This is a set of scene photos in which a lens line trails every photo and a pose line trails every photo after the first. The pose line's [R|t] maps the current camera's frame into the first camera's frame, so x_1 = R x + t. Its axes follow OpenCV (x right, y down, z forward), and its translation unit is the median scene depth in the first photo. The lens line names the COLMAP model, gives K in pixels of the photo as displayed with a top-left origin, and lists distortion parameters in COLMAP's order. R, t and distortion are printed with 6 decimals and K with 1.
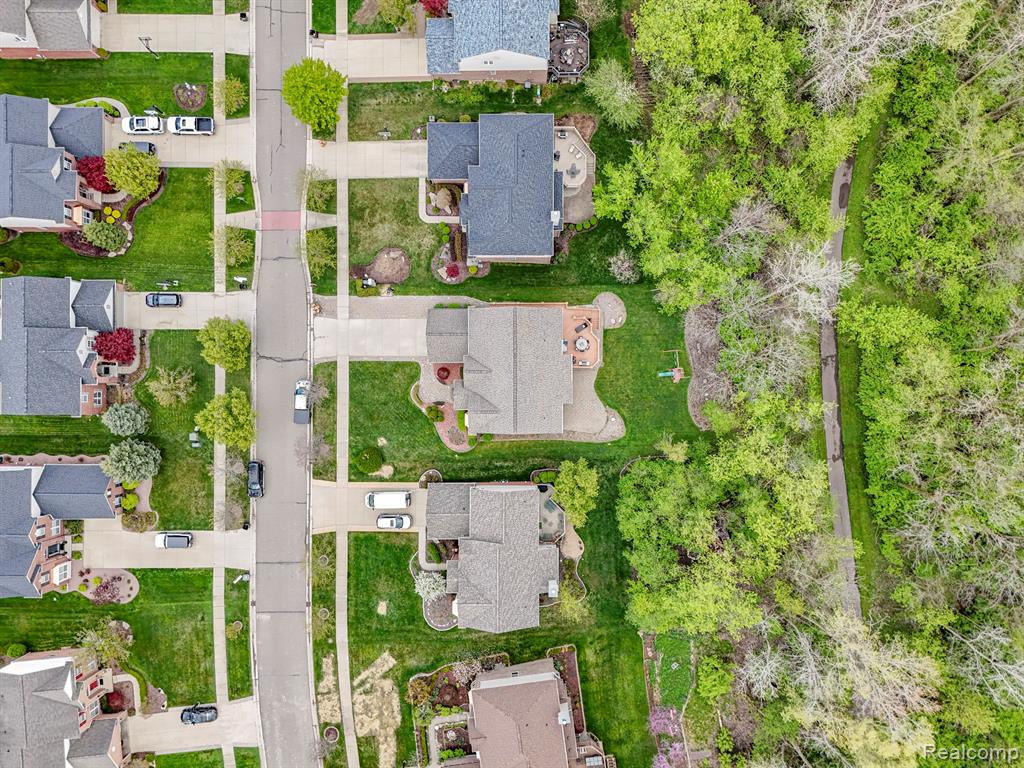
lens RADIAL K [[755.6, 0, 517.7], [0, 755.6, 382.9], [0, 0, 1]] dist [0.042714, -0.029328]
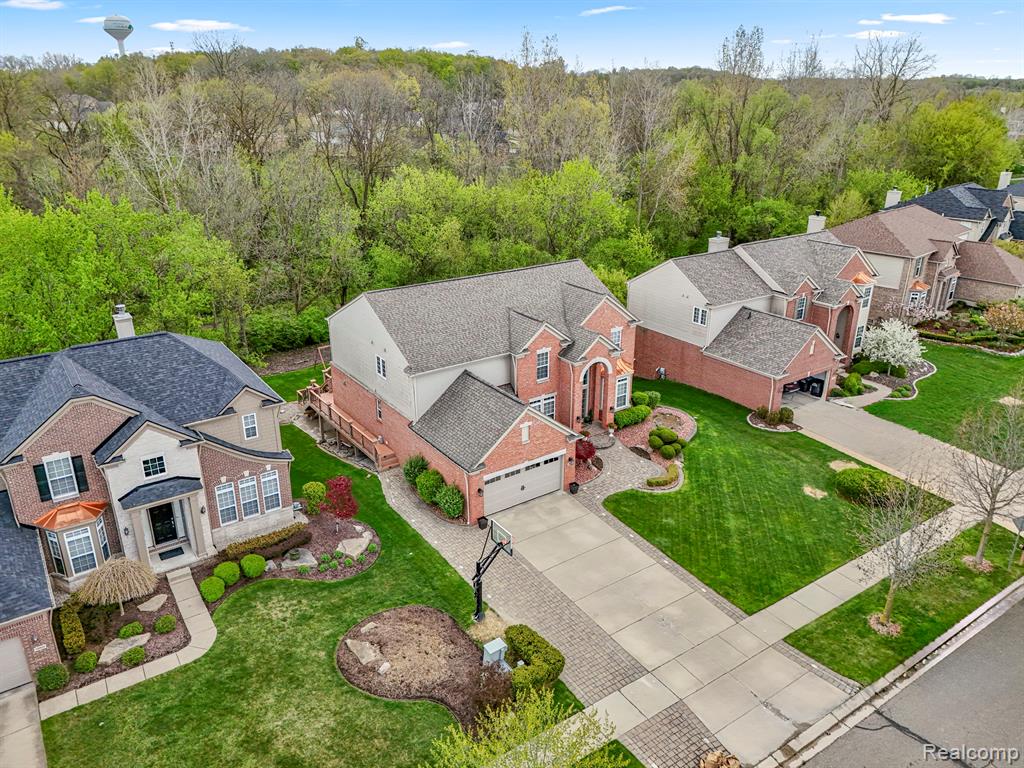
lens RADIAL K [[755.6, 0, 512.9], [0, 755.6, 379.0], [0, 0, 1]] dist [0.042714, -0.029328]
pose [[-0.574088, -0.282358, 0.768568, -0.380178], [0.818666, -0.214533, 0.532693, -0.252531], [0.014473, 0.935013, 0.354317, 0.804270]]
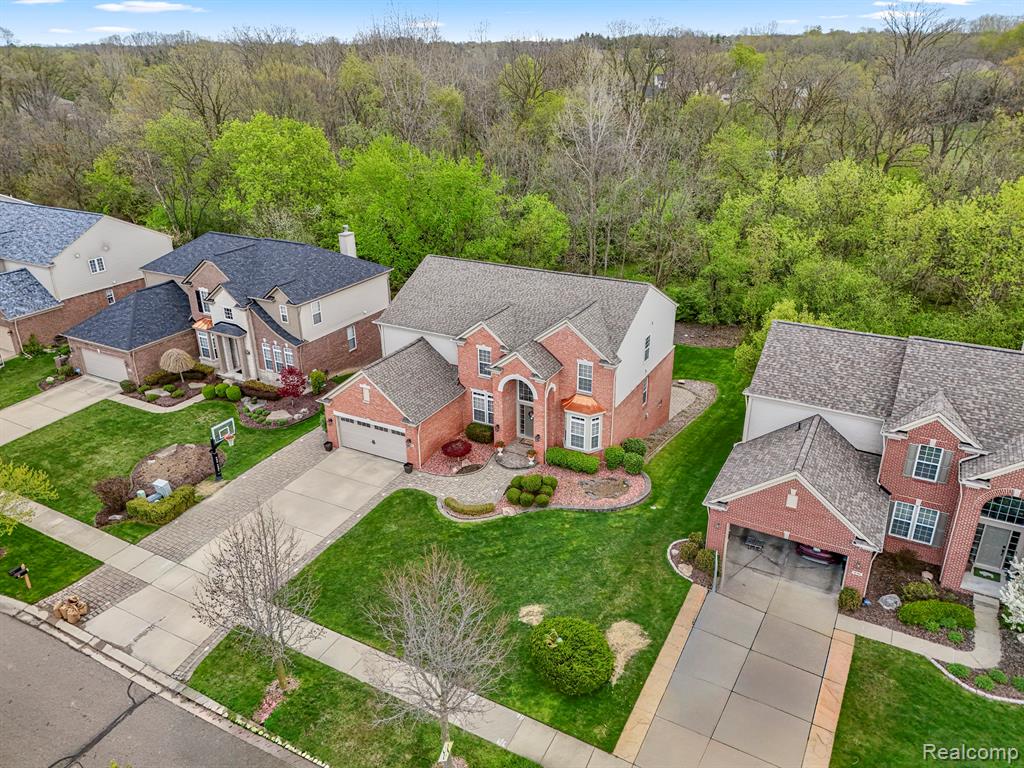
lens RADIAL K [[755.6, 0, 511.7], [0, 755.6, 384.2], [0, 0, 1]] dist [0.042714, -0.029328]
pose [[0.481809, -0.343459, 0.806161, -0.407338], [0.876216, 0.178041, -0.447824, 0.195628], [0.010279, 0.922137, 0.386726, 0.792159]]
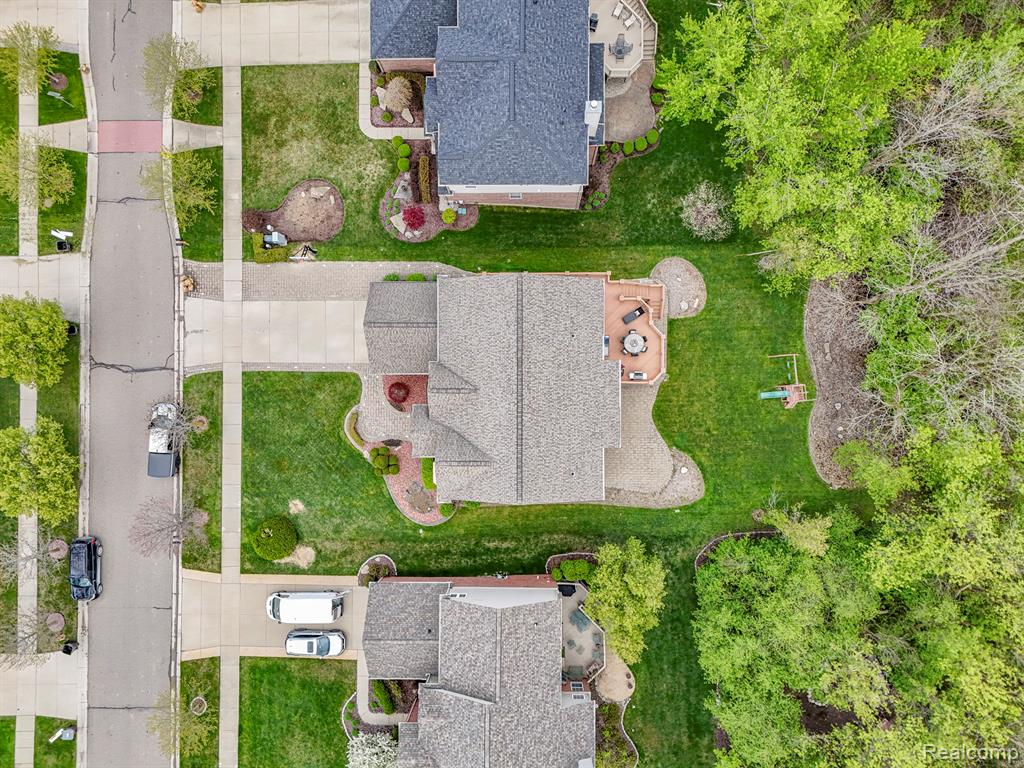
lens RADIAL K [[755.6, 0, 515.7], [0, 755.6, 389.4], [0, 0, 1]] dist [0.042714, -0.029328]
pose [[0.999893, 0.002406, -0.014463, 0.001661], [-0.002525, 0.999963, -0.008227, -0.010321], [0.014443, 0.008263, 0.999862, 0.406208]]
